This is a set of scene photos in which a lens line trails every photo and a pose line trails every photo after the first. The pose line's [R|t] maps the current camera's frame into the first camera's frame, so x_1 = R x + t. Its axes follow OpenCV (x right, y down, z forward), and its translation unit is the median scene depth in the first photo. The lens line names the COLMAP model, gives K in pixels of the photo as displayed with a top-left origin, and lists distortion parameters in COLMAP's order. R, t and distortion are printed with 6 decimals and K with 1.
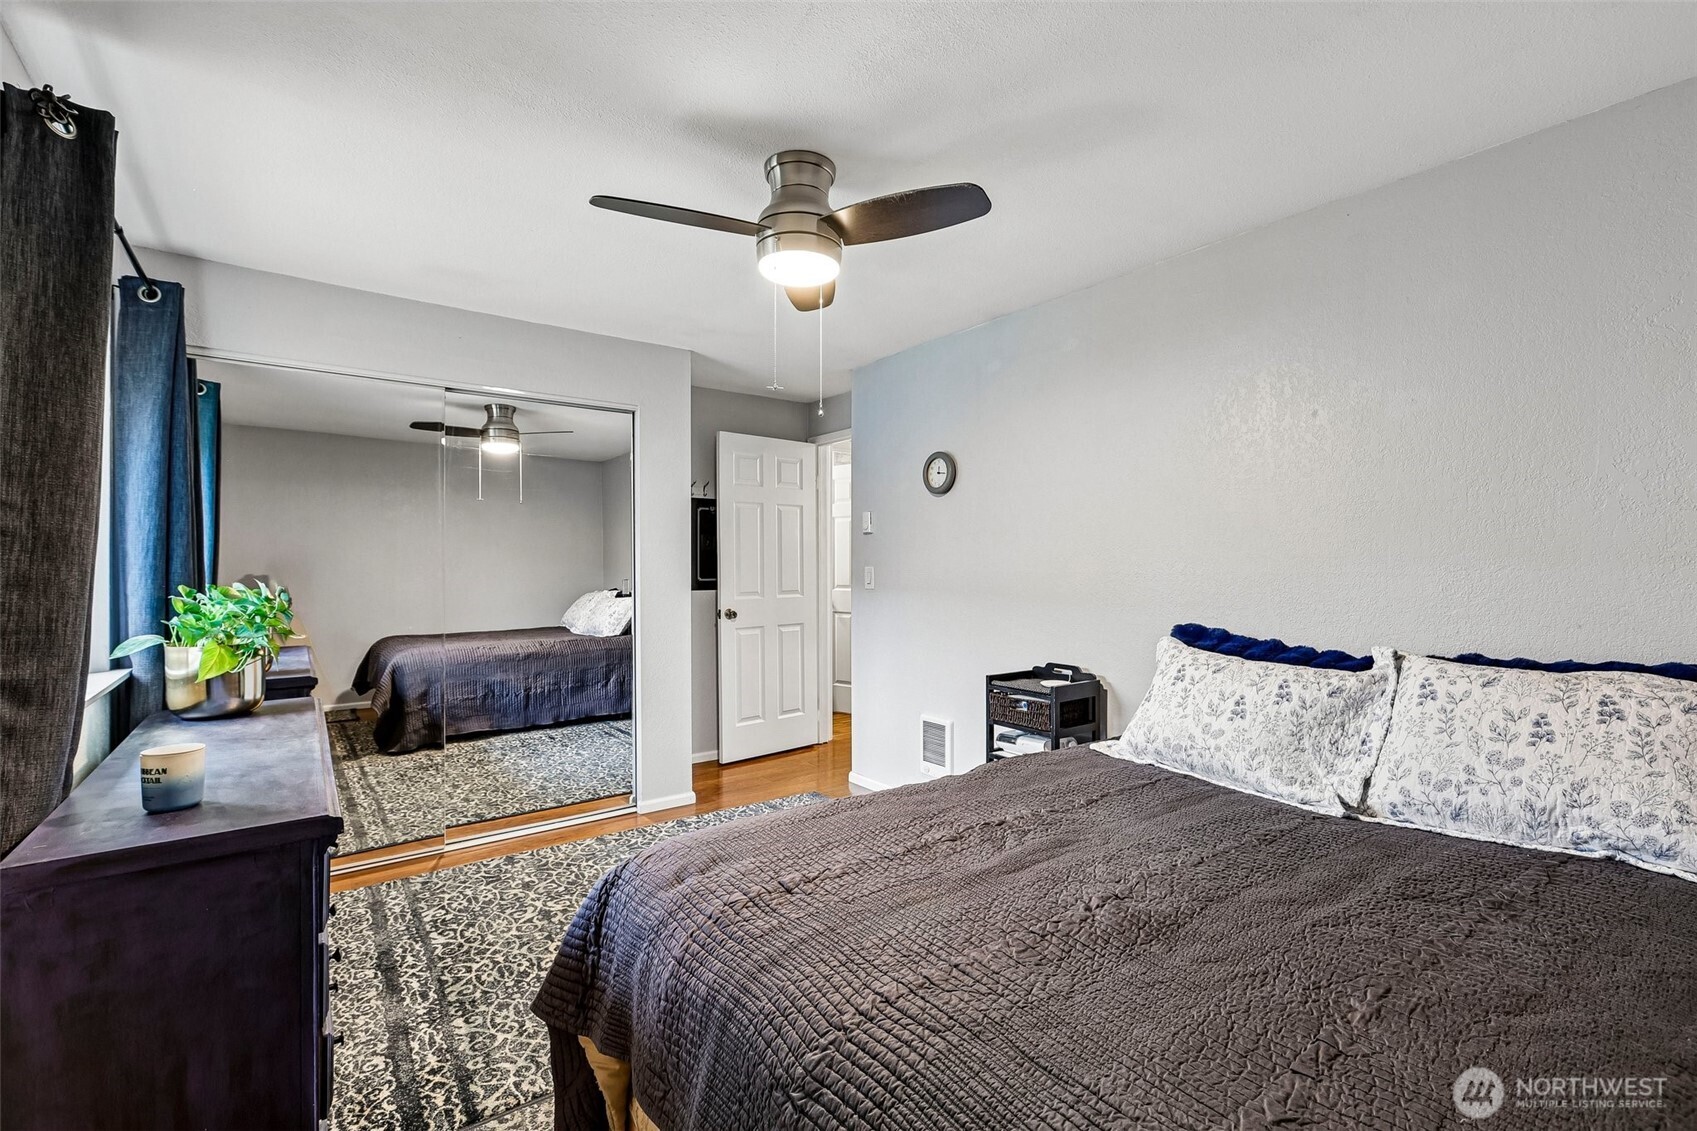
lens RADIAL K [[747.3, 0, 848.5], [0, 747.3, 565.5], [0, 0, 1]] dist [-0.001894, -0.000091]
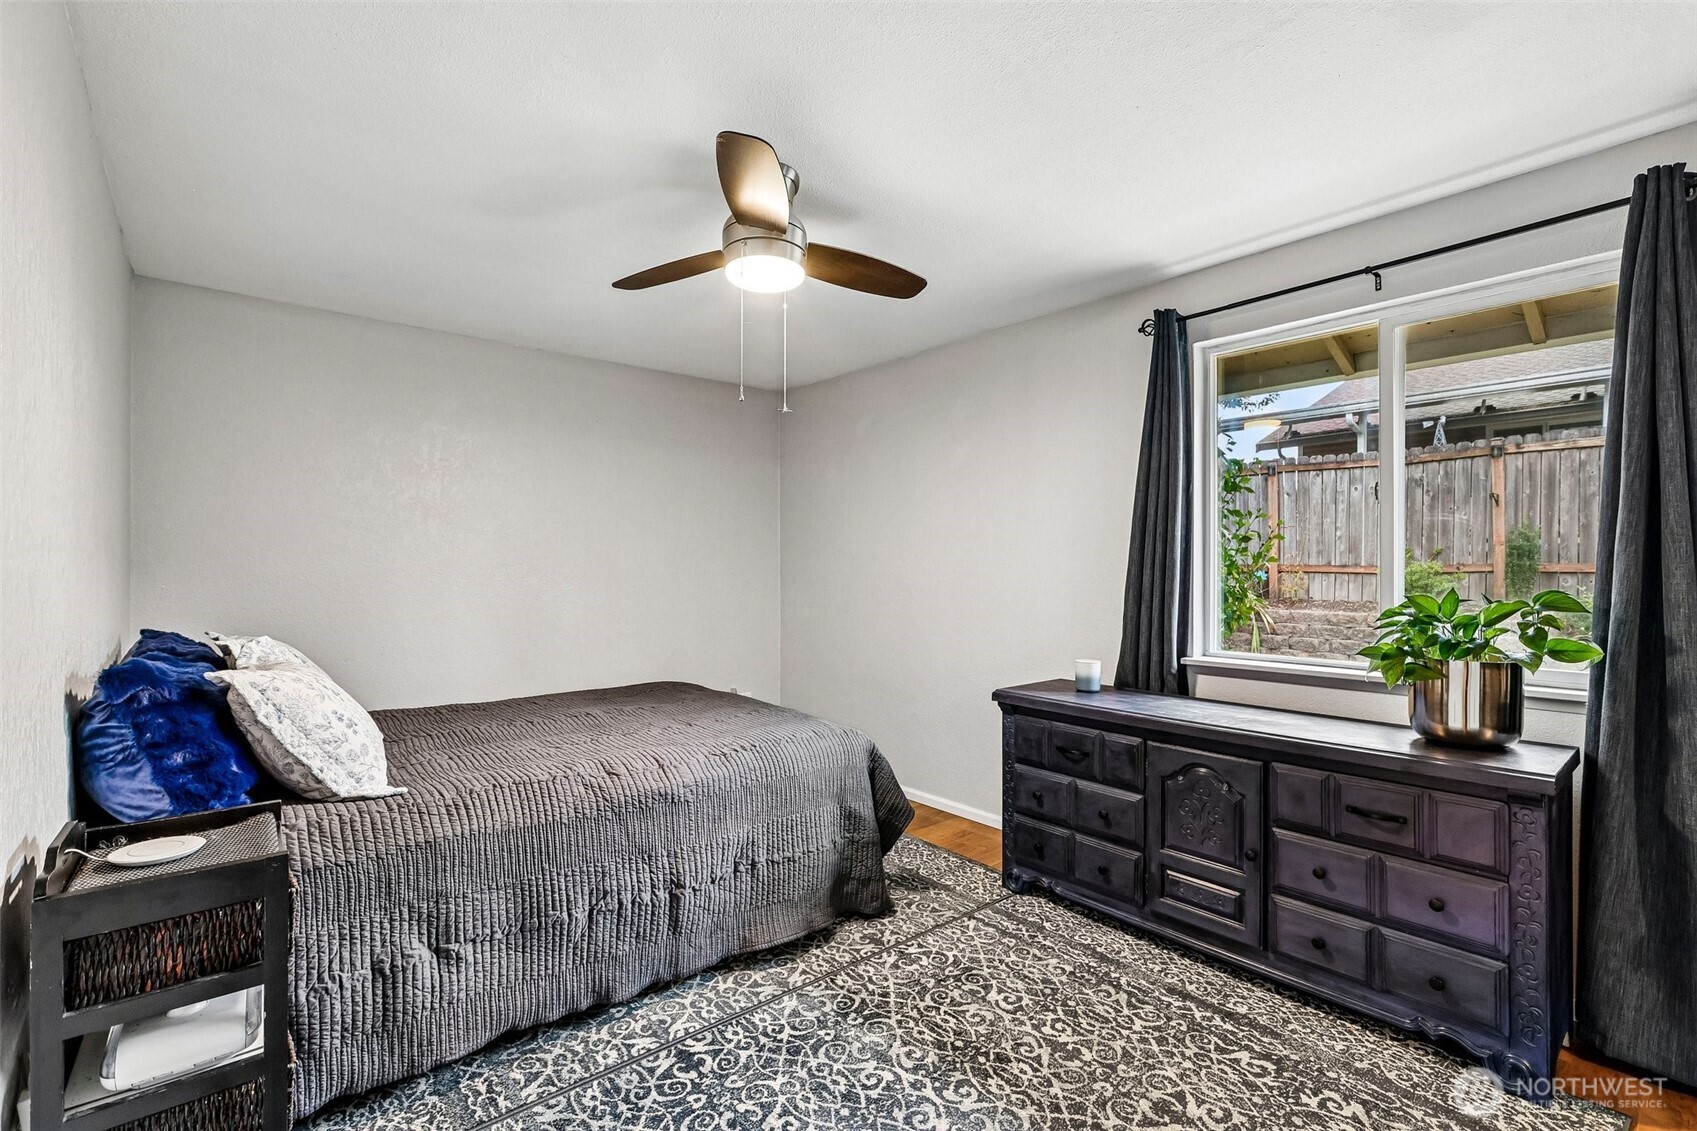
lens RADIAL K [[747.3, 0, 848.5], [0, 747.3, 565.5], [0, 0, 1]] dist [-0.001894, -0.000091]
pose [[-0.997688, 0.001639, -0.067940, -0.103657], [0.001757, 0.999997, -0.001678, 0.002740], [0.067937, -0.001794, -0.997688, 1.897566]]
